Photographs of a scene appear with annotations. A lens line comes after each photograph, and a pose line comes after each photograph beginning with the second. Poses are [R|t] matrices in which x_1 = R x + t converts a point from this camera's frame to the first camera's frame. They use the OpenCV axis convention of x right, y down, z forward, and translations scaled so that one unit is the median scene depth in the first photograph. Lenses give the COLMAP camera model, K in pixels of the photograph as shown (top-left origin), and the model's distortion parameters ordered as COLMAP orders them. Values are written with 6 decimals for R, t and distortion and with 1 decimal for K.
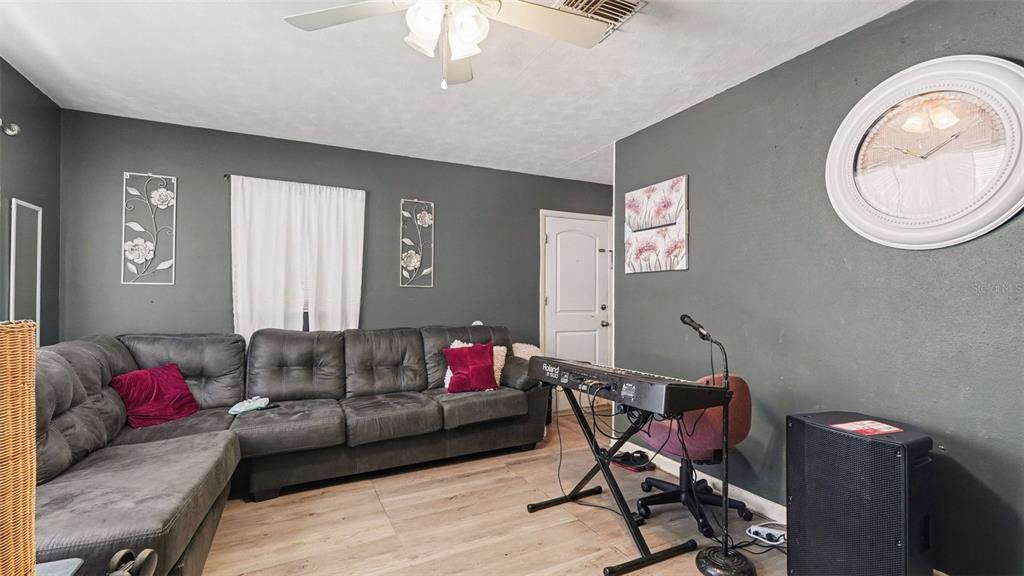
lens RADIAL K [[461.8, 0, 515.5], [0, 461.8, 291.8], [0, 0, 1]] dist [0.002161, 0.000113]
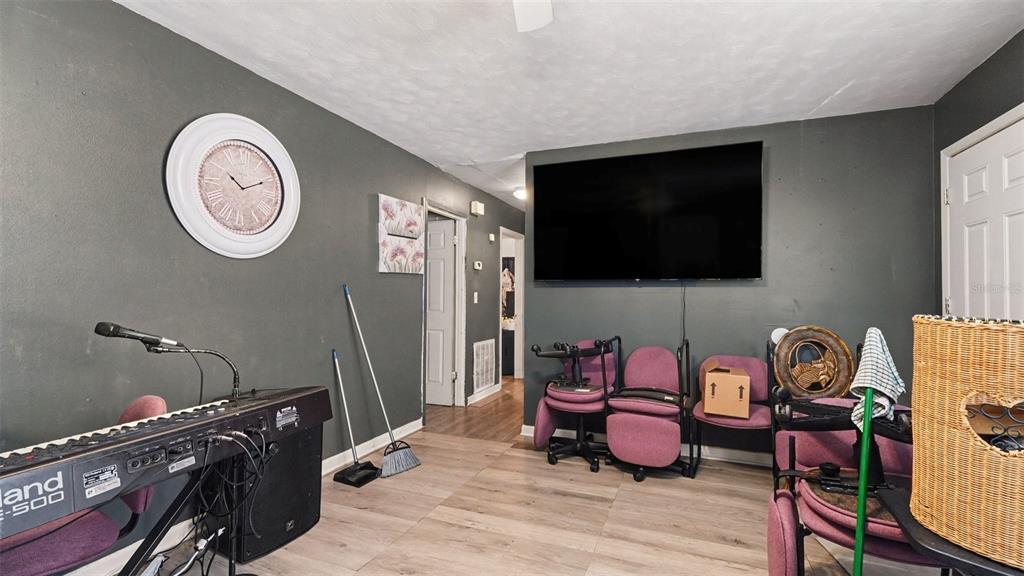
lens RADIAL K [[445.4, 0, 512.0], [0, 445.4, 288.0], [0, 0, 1]] dist [0.001406, 0.000105]
pose [[-0.659062, 0.009178, 0.752033, -0.333984], [-0.015473, 0.999548, -0.025759, 0.007923], [-0.751930, -0.028612, -0.658622, 0.719695]]
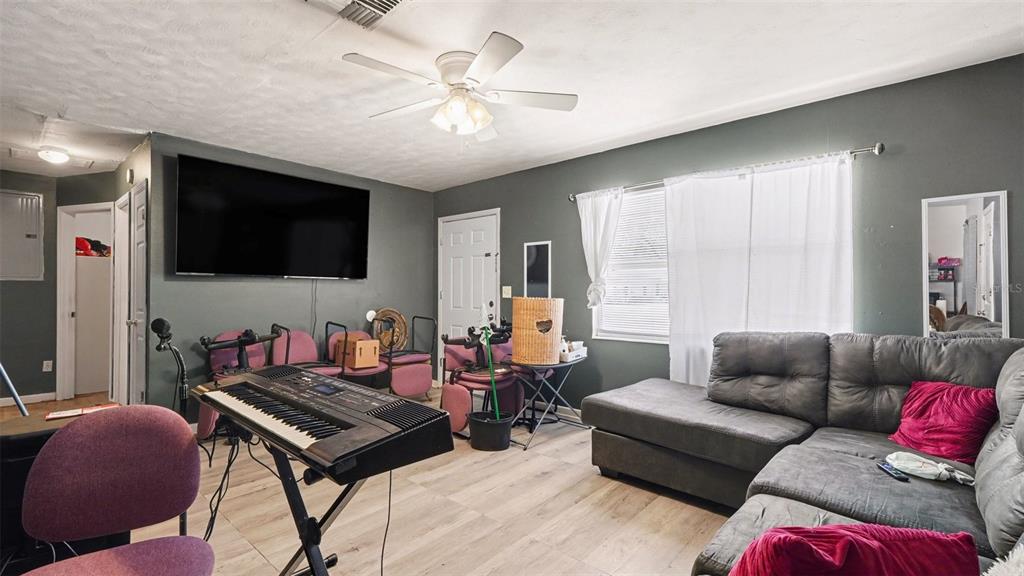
lens RADIAL K [[445.4, 0, 512.0], [0, 445.4, 288.0], [0, 0, 1]] dist [0.001406, 0.000105]
pose [[-0.931815, -0.004622, -0.362904, 0.129908], [0.003642, 0.999749, -0.022085, 0.018172], [0.362915, -0.021900, -0.931565, 1.241768]]
